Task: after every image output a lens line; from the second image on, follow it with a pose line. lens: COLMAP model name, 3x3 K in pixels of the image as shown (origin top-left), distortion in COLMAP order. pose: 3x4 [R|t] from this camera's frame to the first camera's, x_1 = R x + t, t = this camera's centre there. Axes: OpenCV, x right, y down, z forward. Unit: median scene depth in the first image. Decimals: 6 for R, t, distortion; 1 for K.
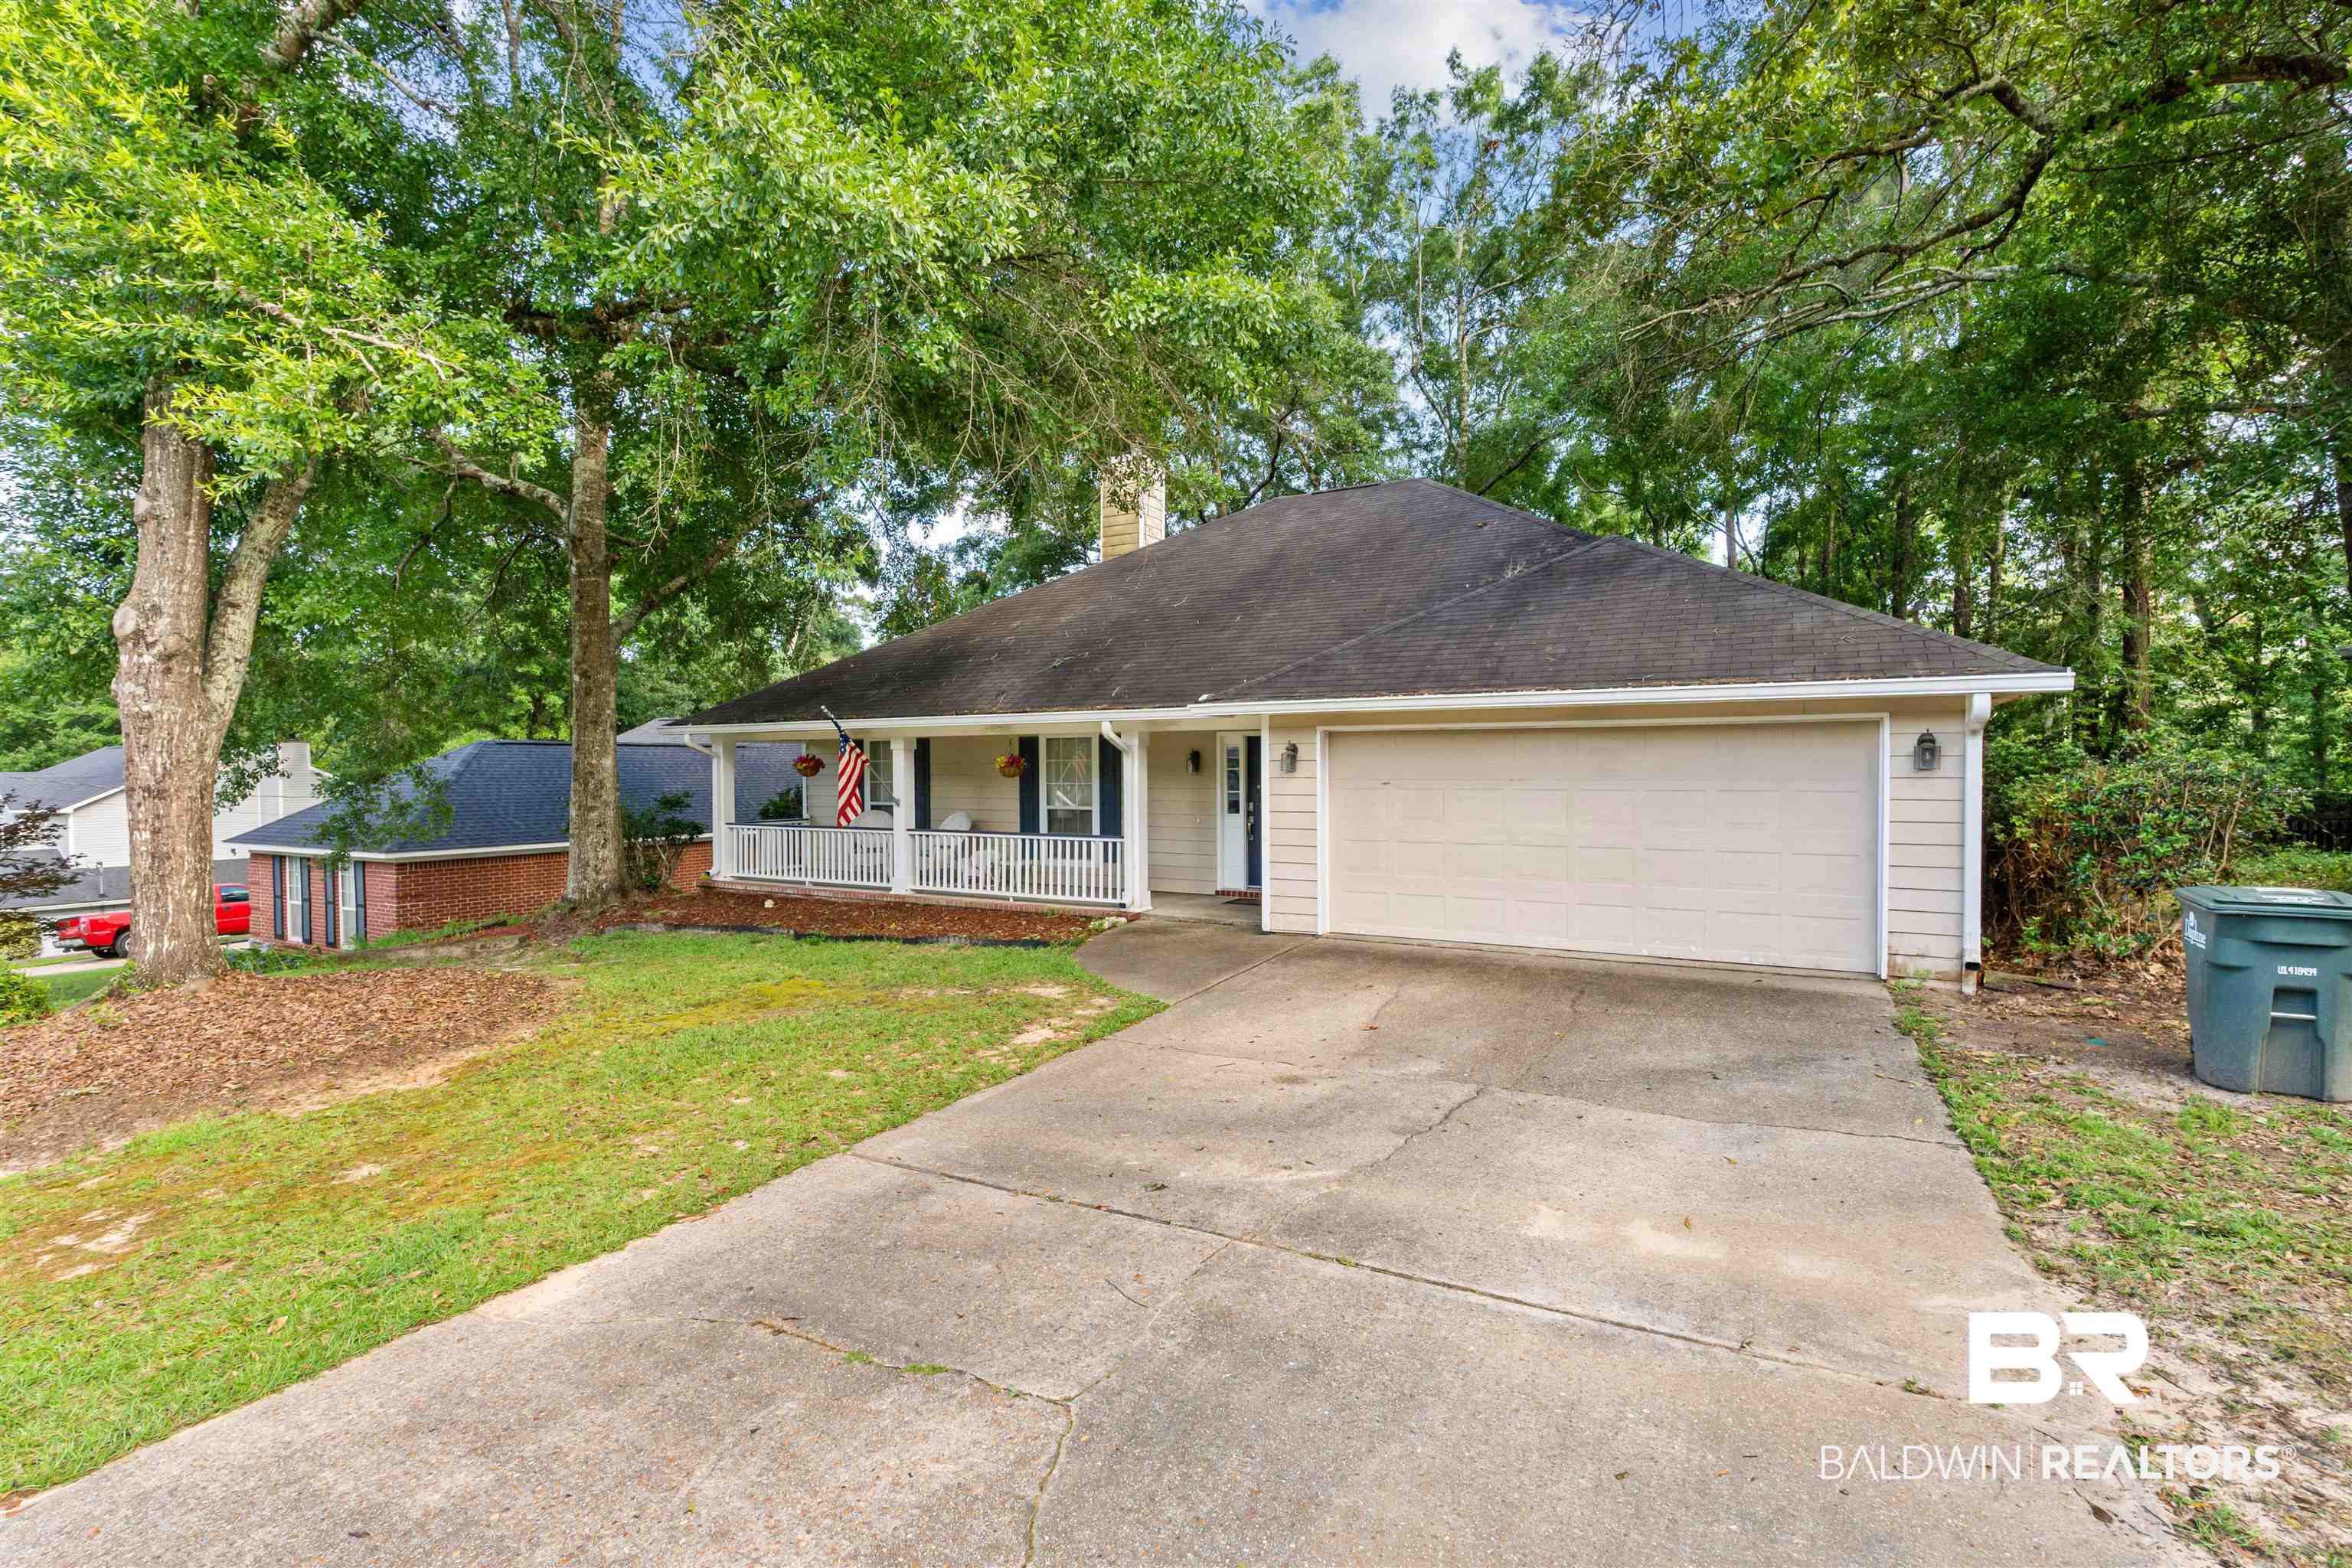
lens RADIAL K [[1075.9, 0, 1172.3], [0, 1075.9, 798.1], [0, 0, 1]] dist [-0.009632, 0.001104]
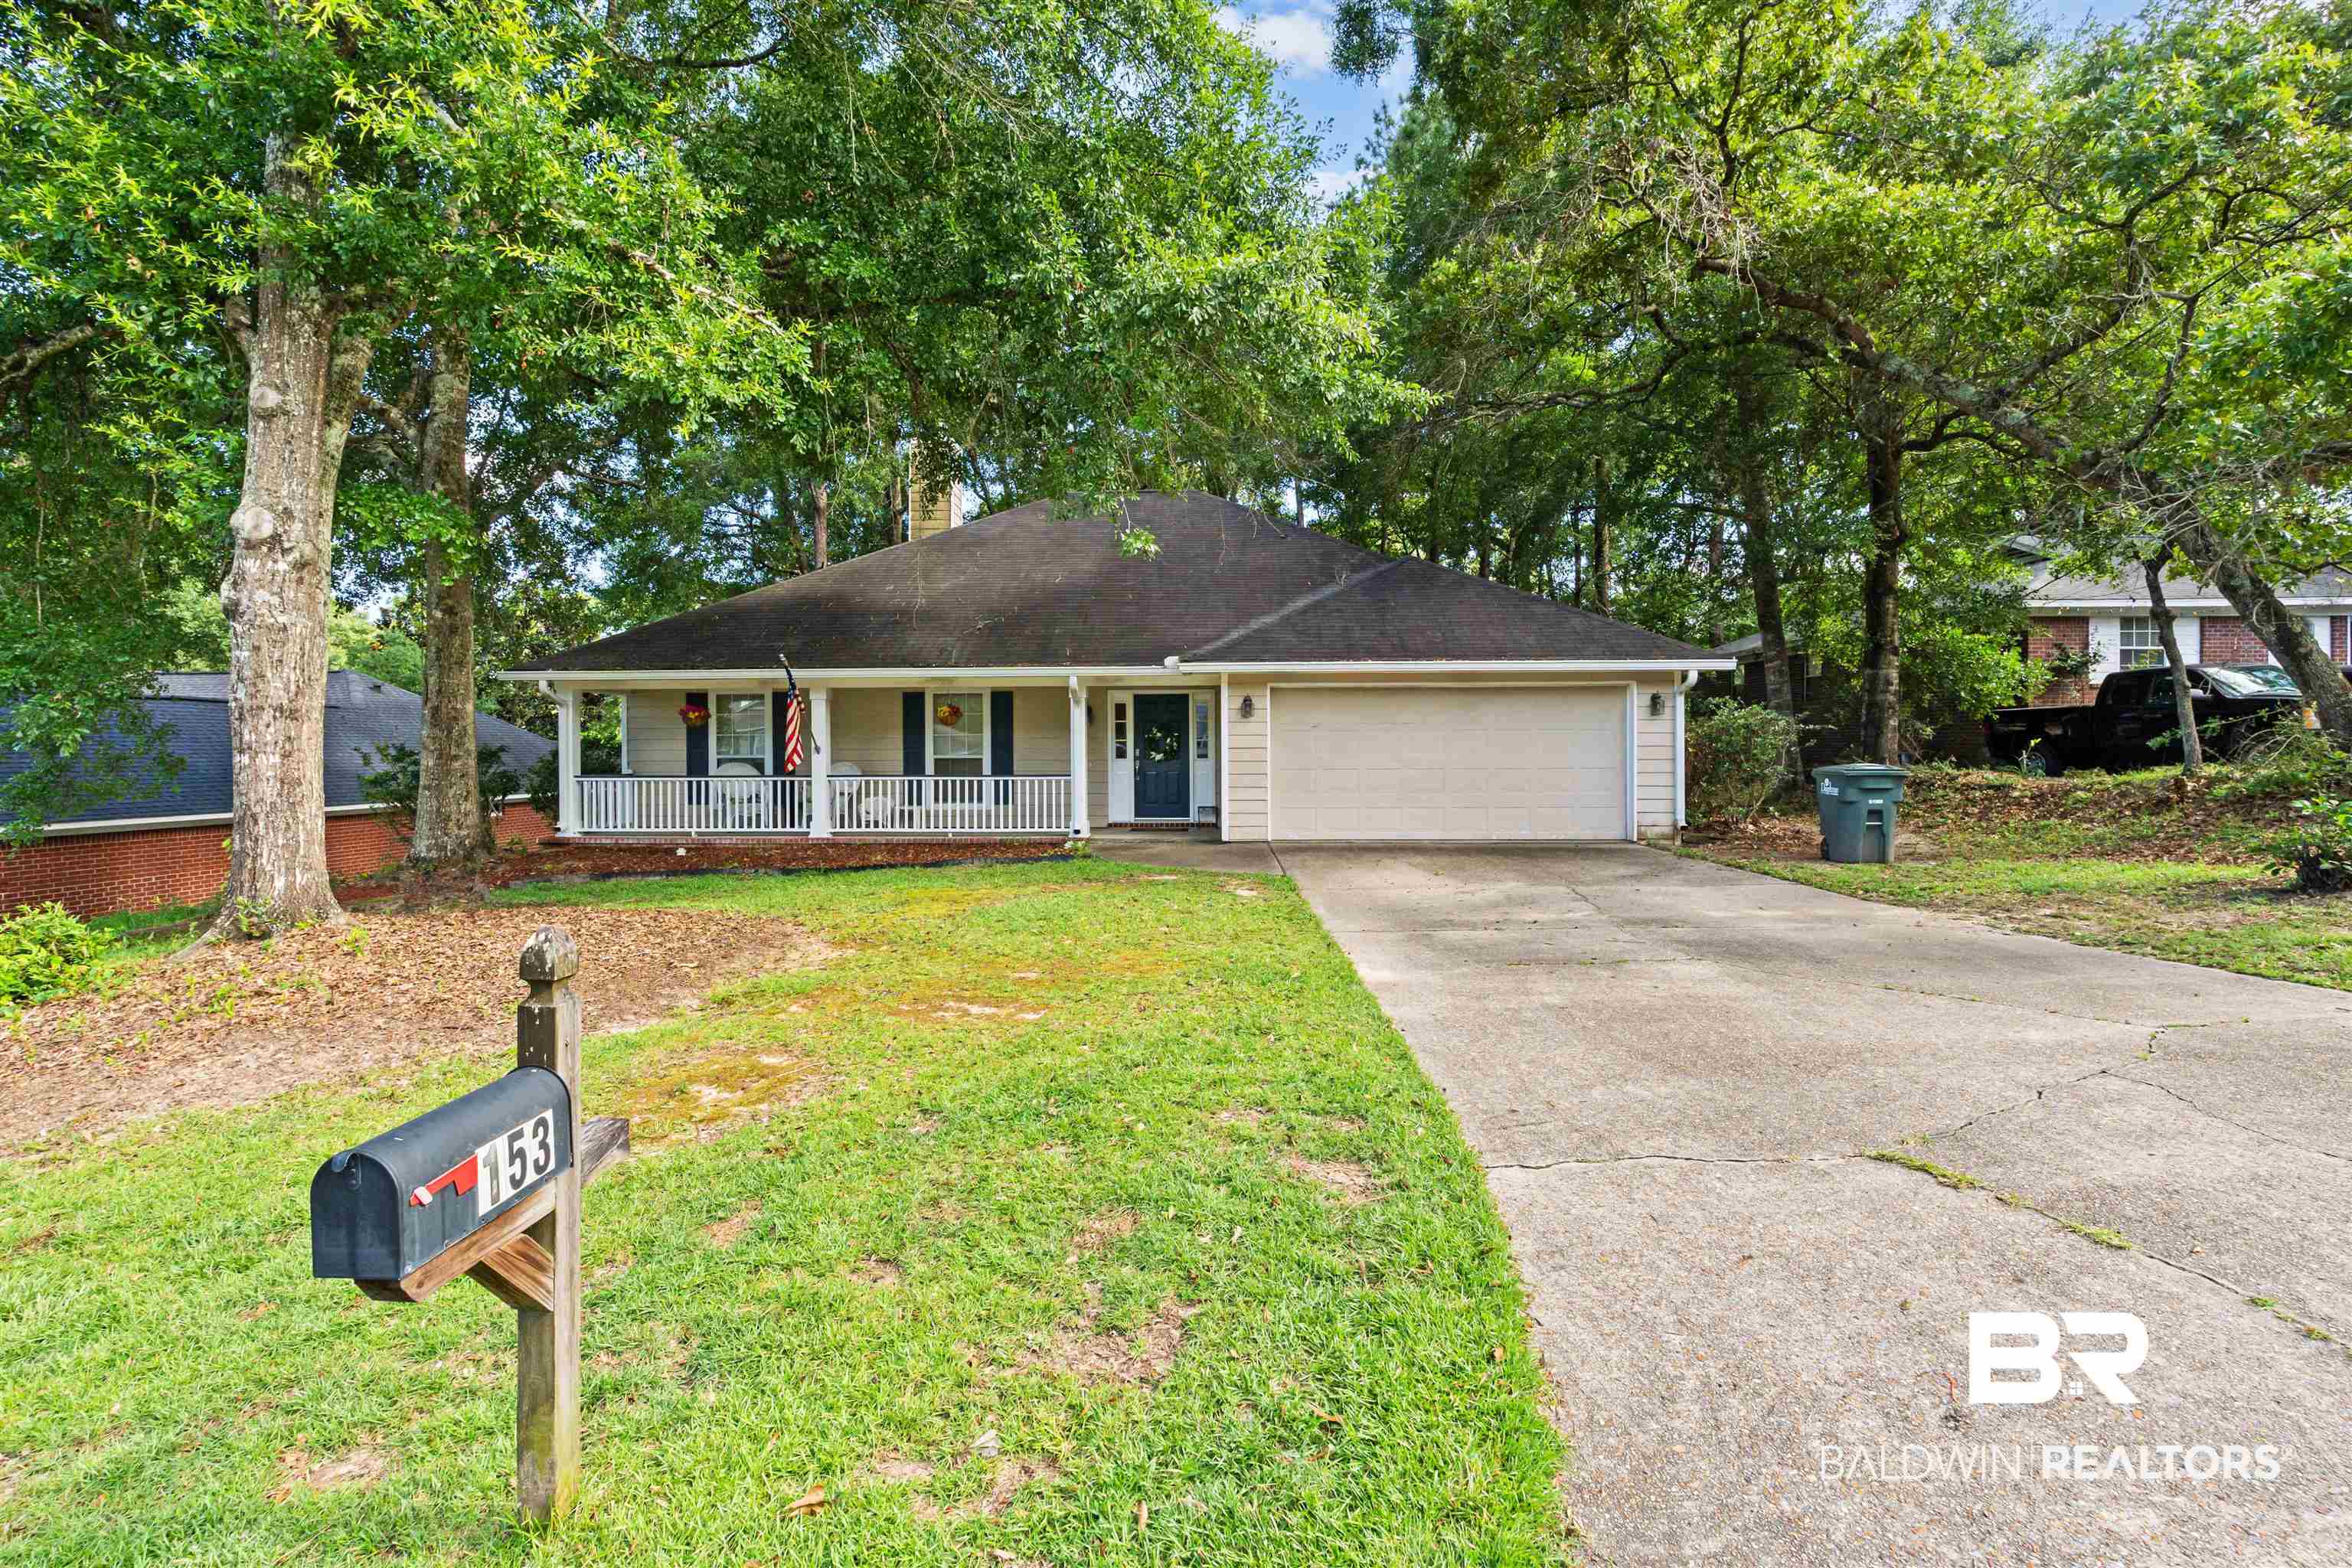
lens RADIAL K [[1075.9, 0, 1189.9], [0, 1075.9, 770.6], [0, 0, 1]] dist [-0.009632, 0.001104]
pose [[0.891967, -0.007502, 0.452039, -0.546580], [0.012263, 0.999896, -0.007604, 0.049456], [-0.451935, 0.012325, 0.891966, -0.135771]]
